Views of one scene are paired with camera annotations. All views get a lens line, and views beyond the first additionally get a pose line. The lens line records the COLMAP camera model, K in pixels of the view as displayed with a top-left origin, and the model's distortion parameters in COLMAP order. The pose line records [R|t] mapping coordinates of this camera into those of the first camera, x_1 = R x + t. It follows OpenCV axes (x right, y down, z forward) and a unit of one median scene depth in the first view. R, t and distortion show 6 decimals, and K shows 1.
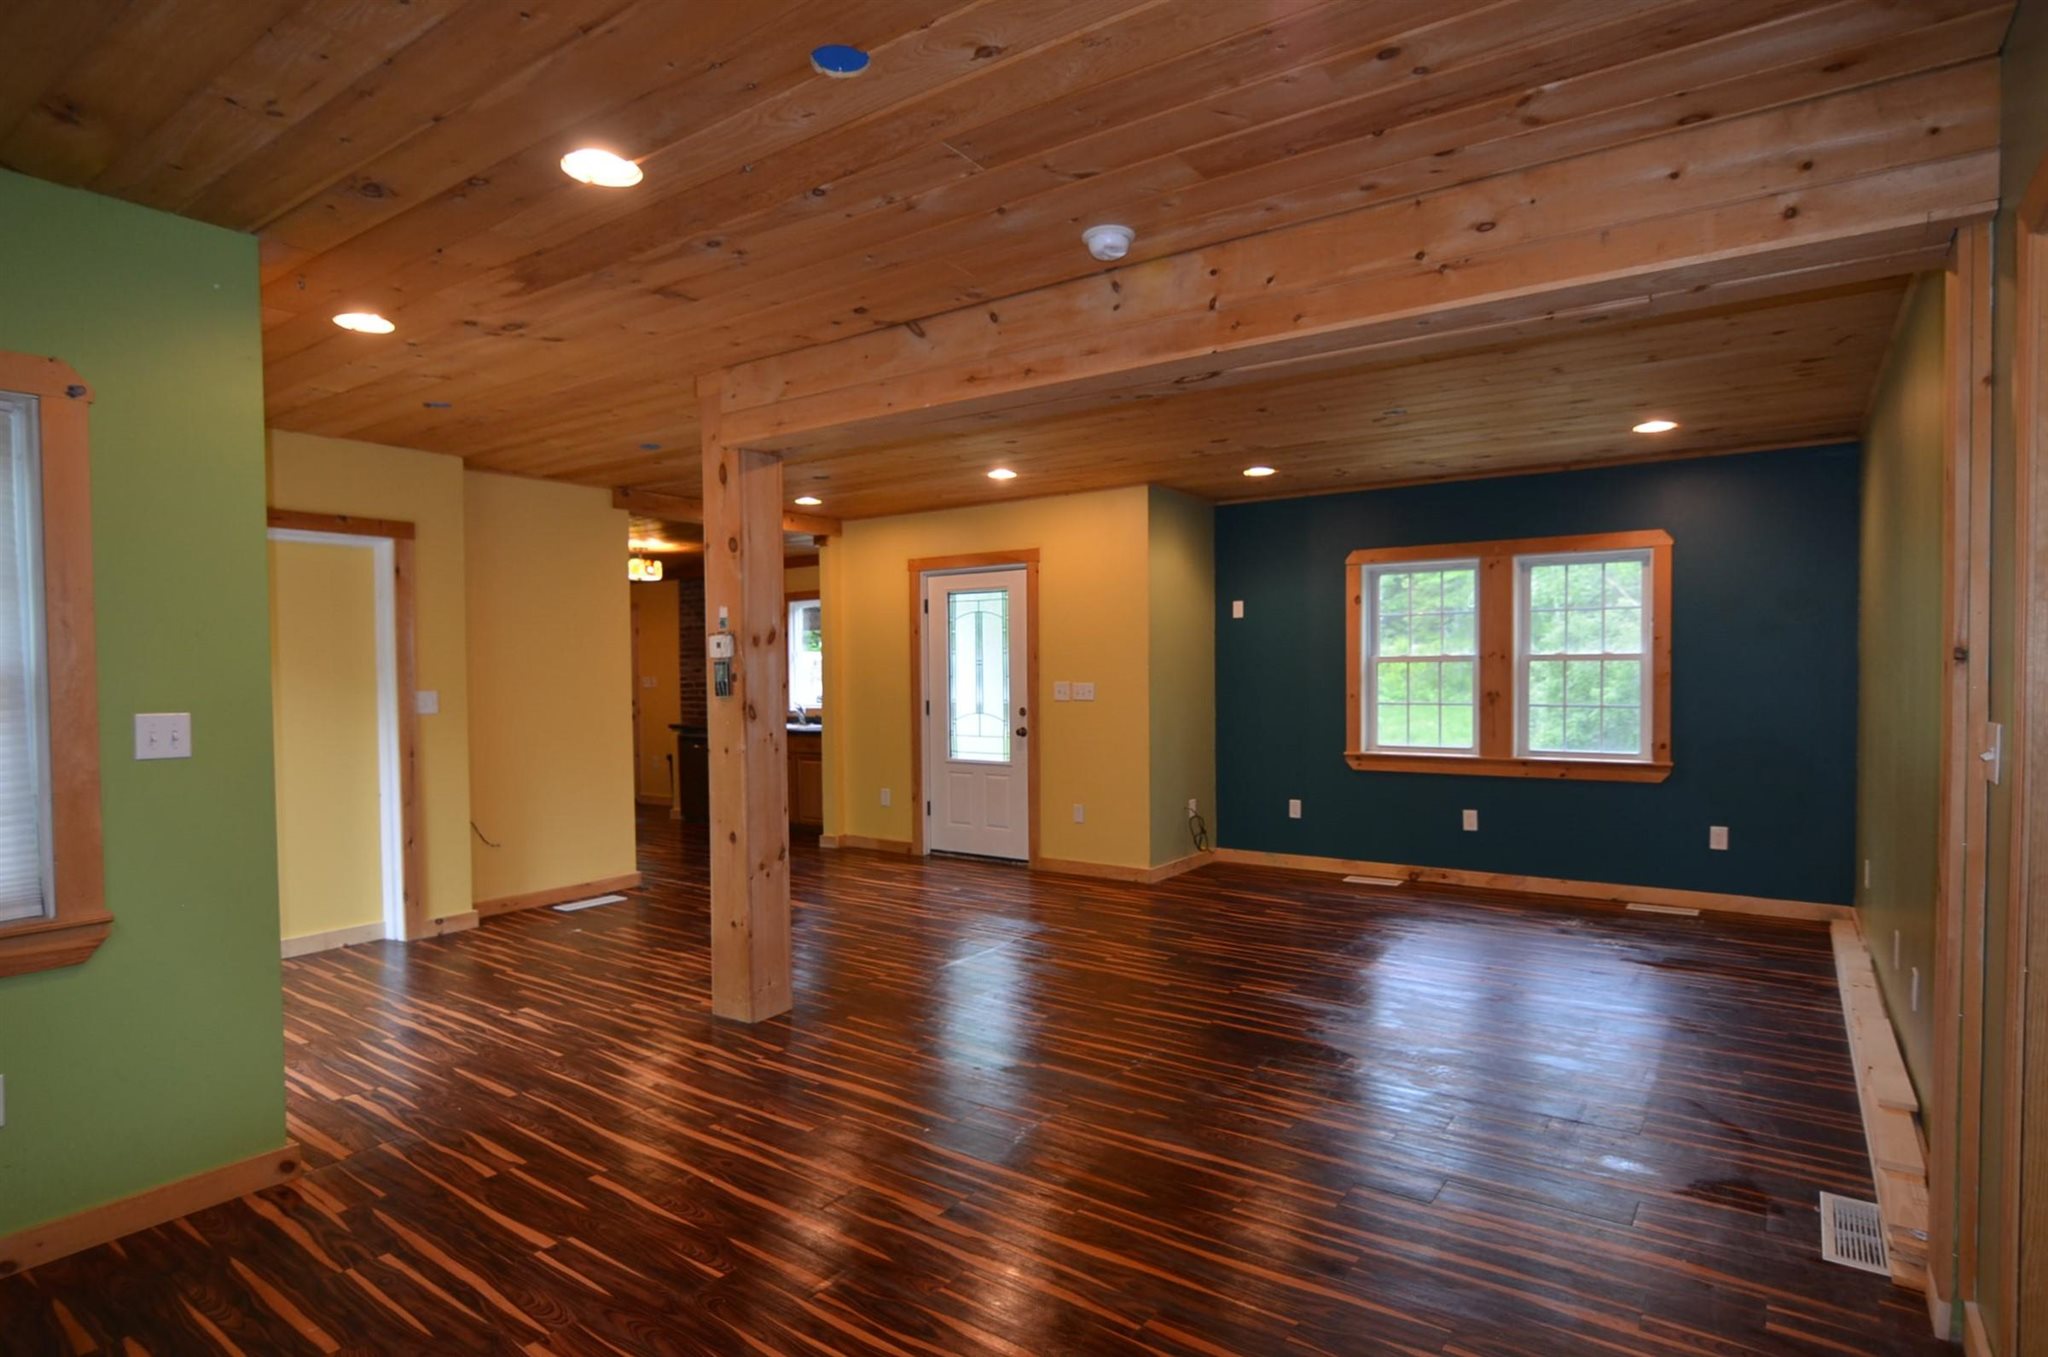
lens RADIAL K [[1180.9, 0, 1026.9], [0, 1180.9, 677.7], [0, 0, 1]] dist [-0.041546, 0.015803]
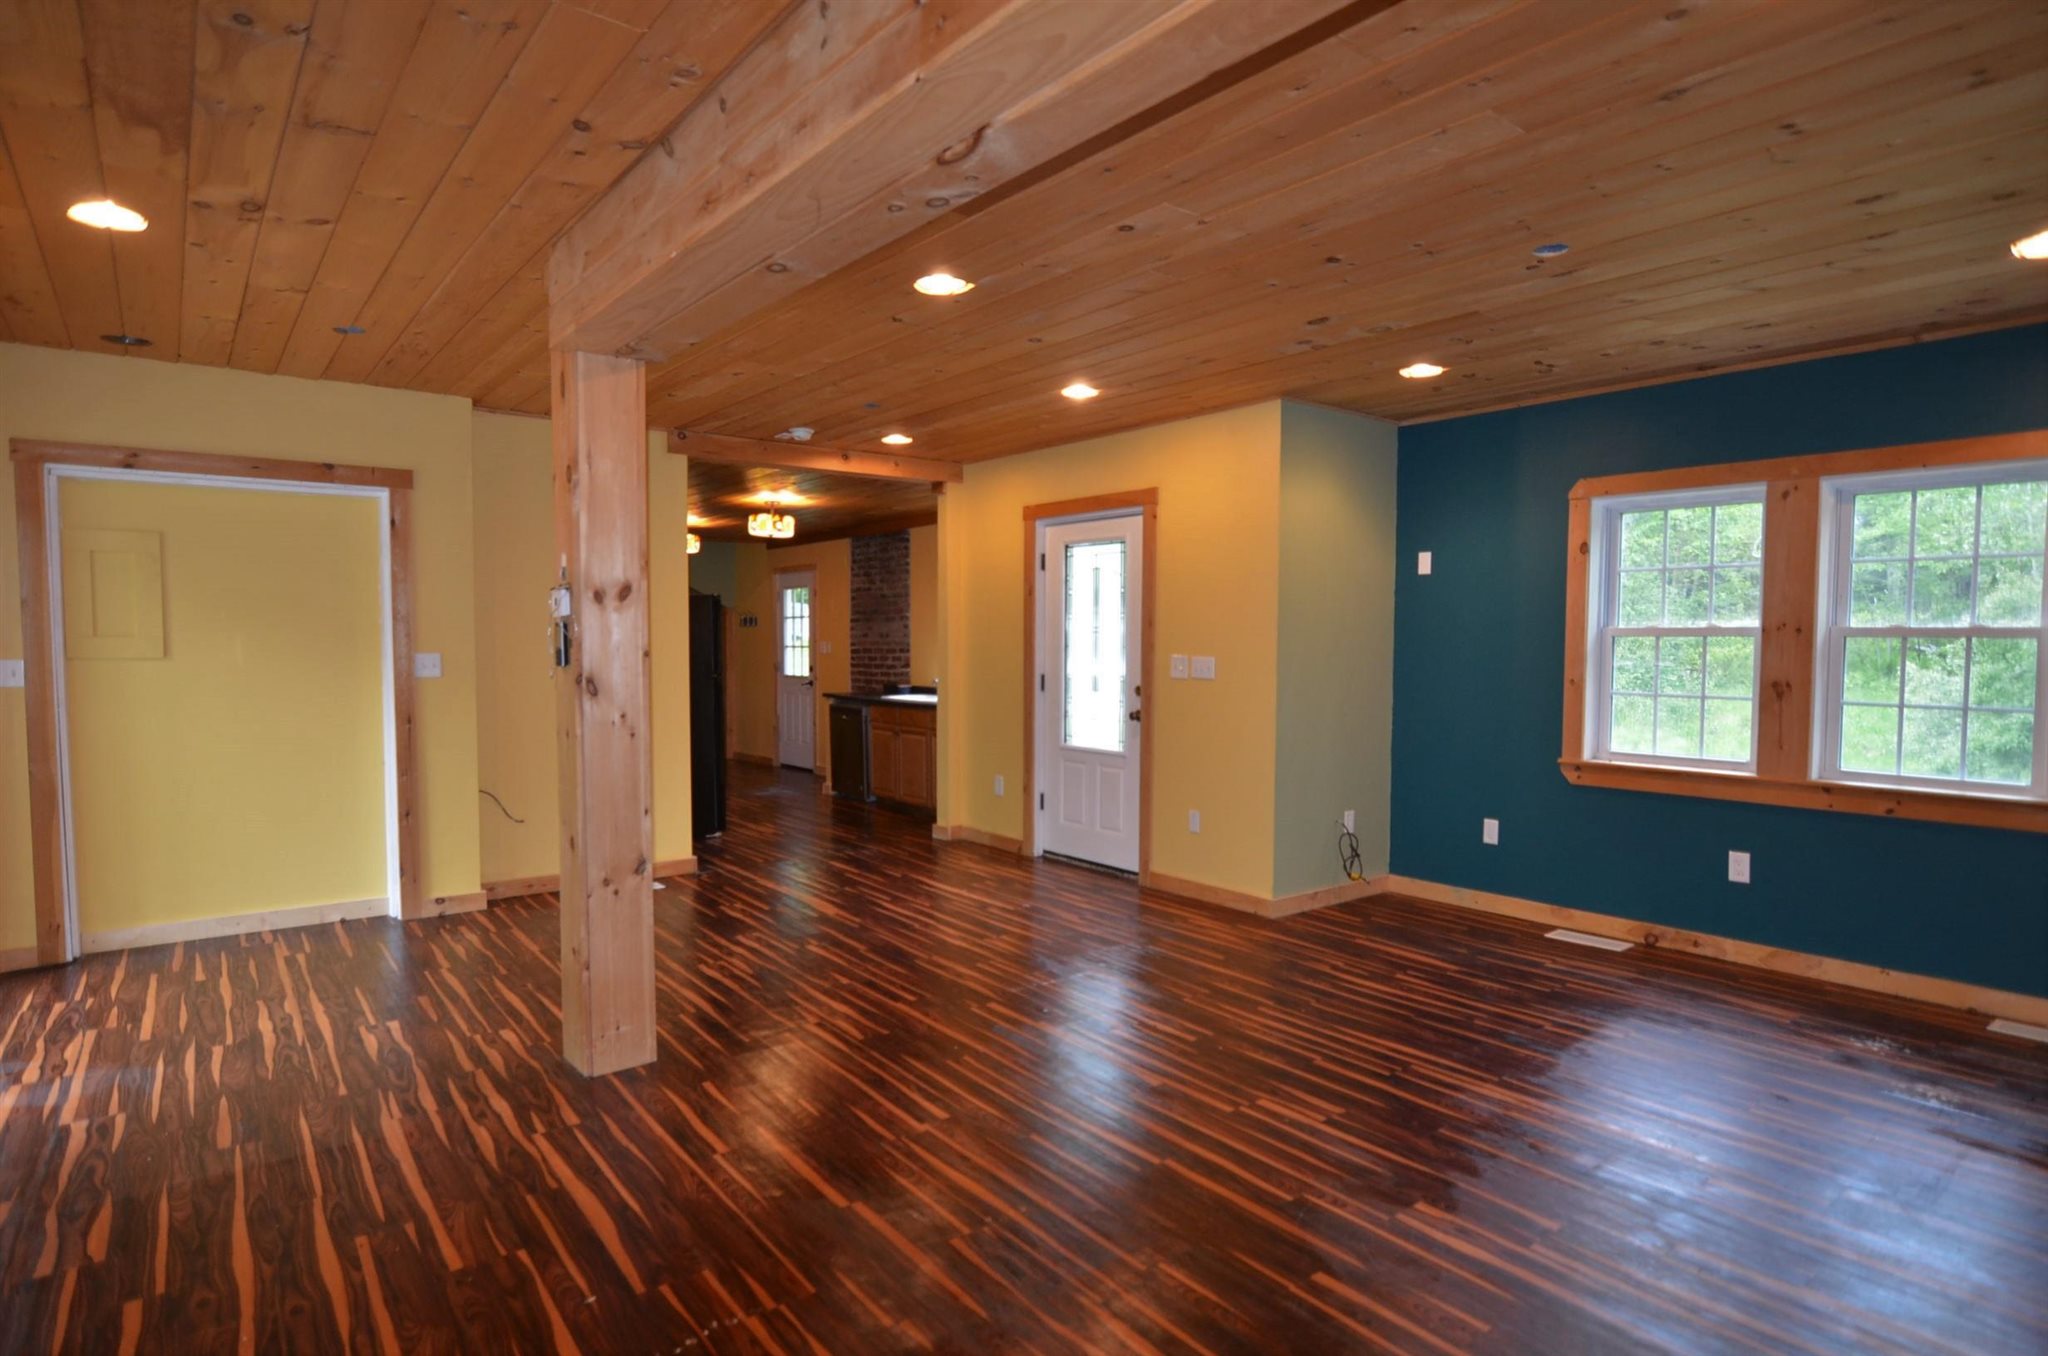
lens RADIAL K [[1180.9, 0, 1012.2], [0, 1180.9, 681.6], [0, 0, 1]] dist [-0.041546, 0.015803]
pose [[0.950430, 0.024900, -0.309939, 0.182666], [-0.015522, 0.999345, 0.032685, -0.002795], [0.310550, -0.026254, 0.950195, 0.224116]]
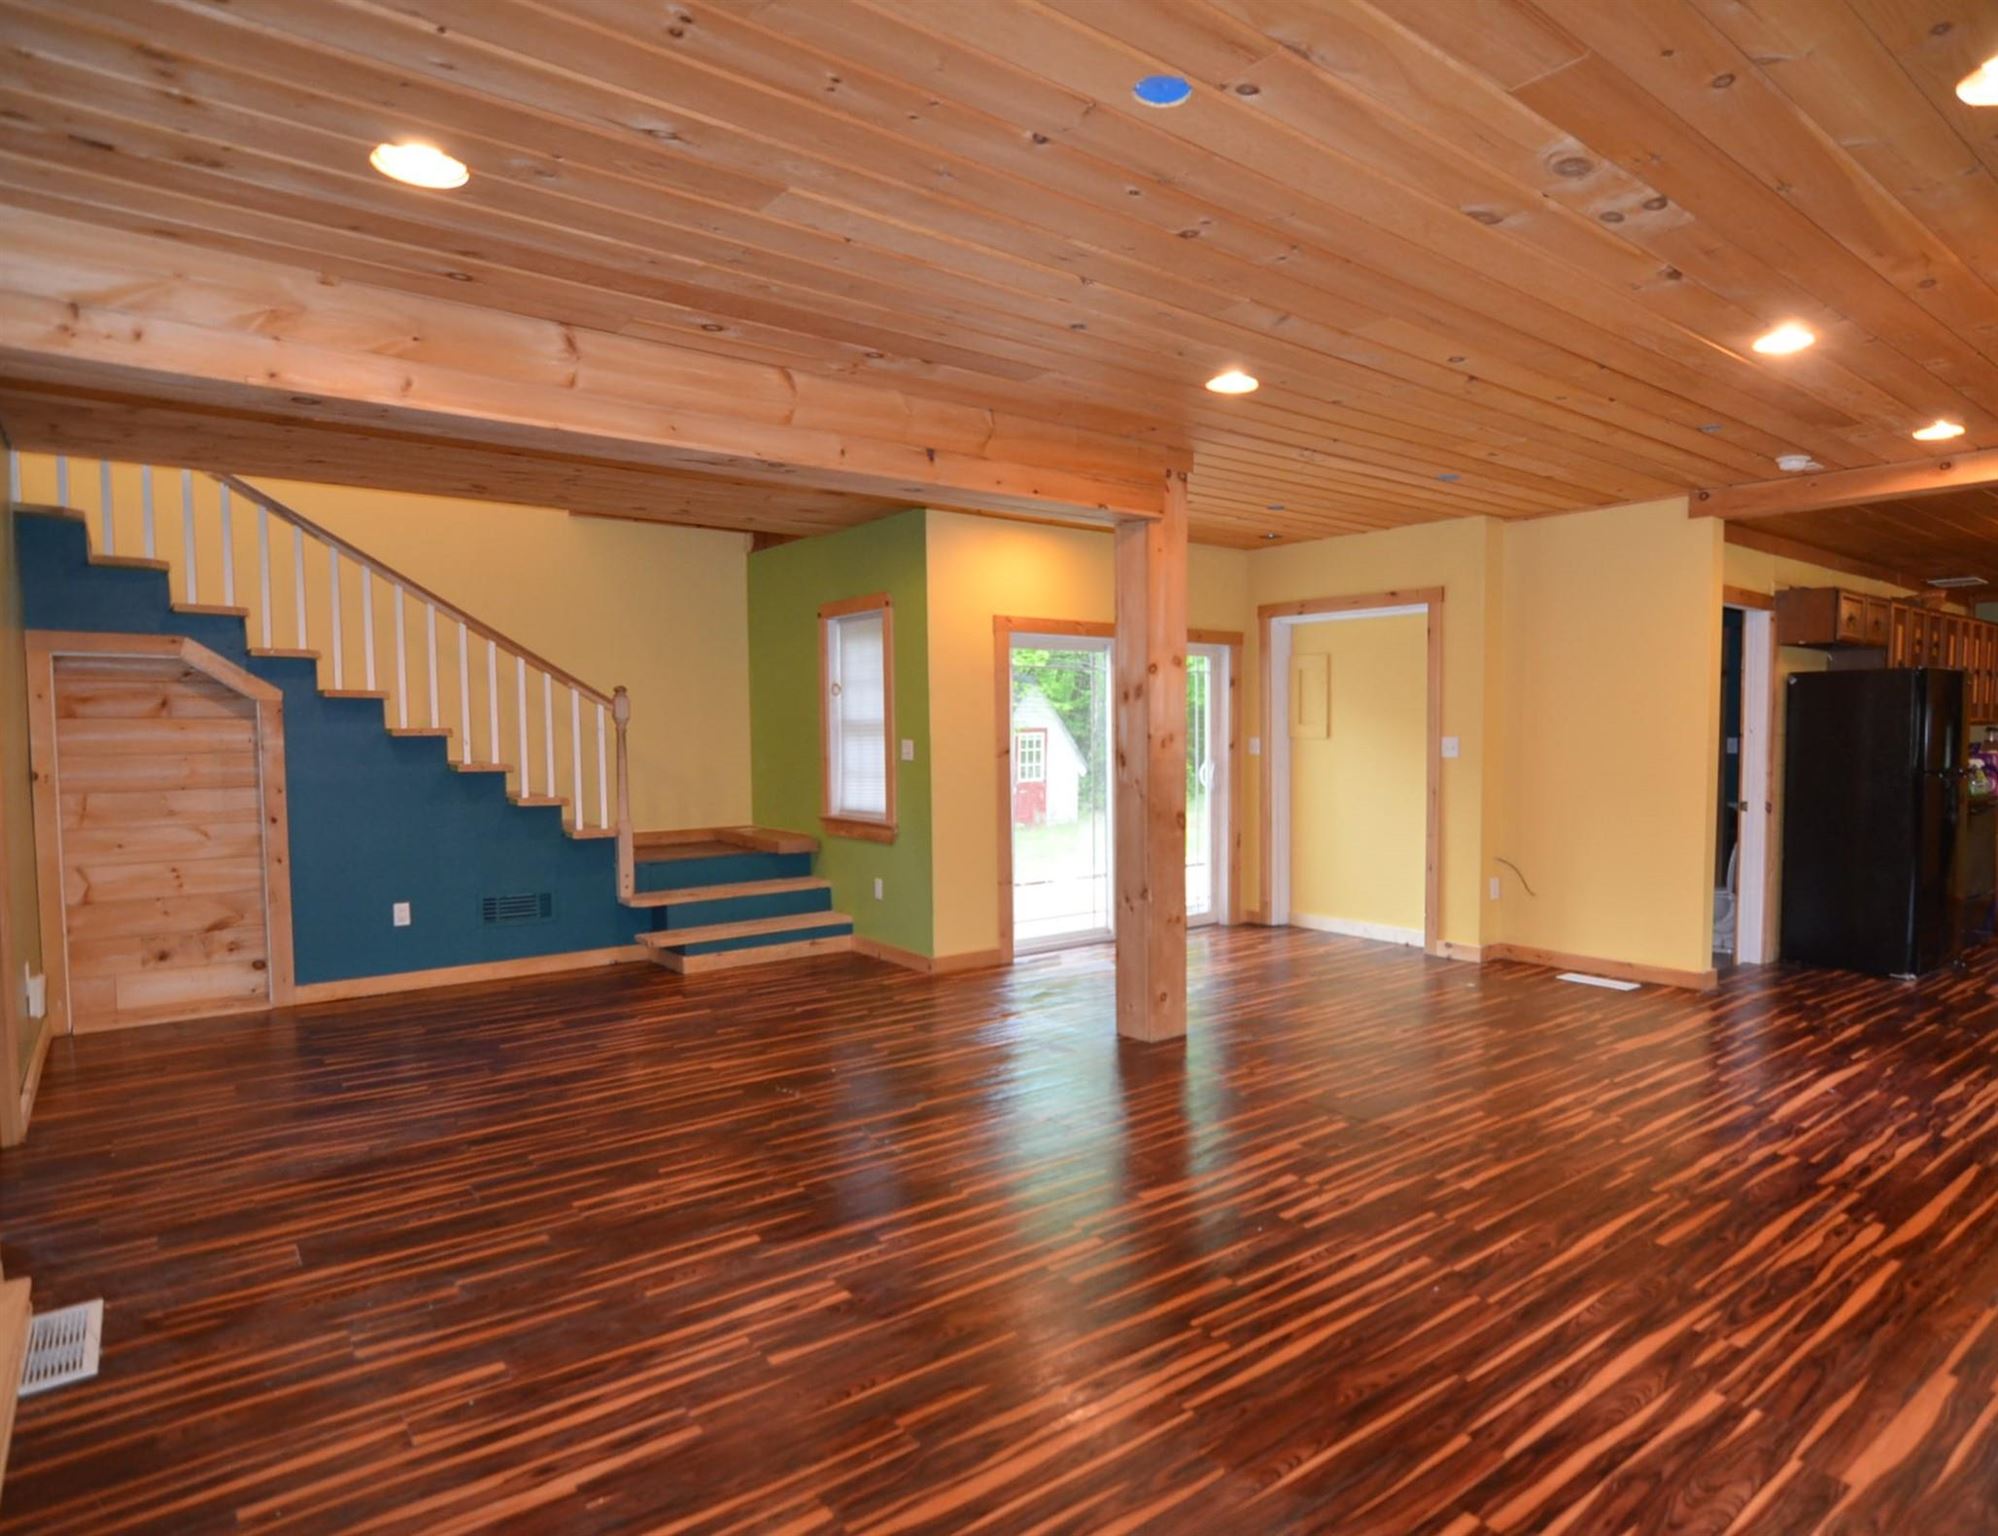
lens RADIAL K [[1093.7, 0, 1016.3], [0, 1093.7, 777.2], [0, 0, 1]] dist [-0.001083, 0.000080]
pose [[-0.292169, 0.059100, -0.954539, 0.509069], [-0.001058, 0.998068, 0.062119, -0.012332], [0.956366, 0.019159, -0.291542, 0.776393]]
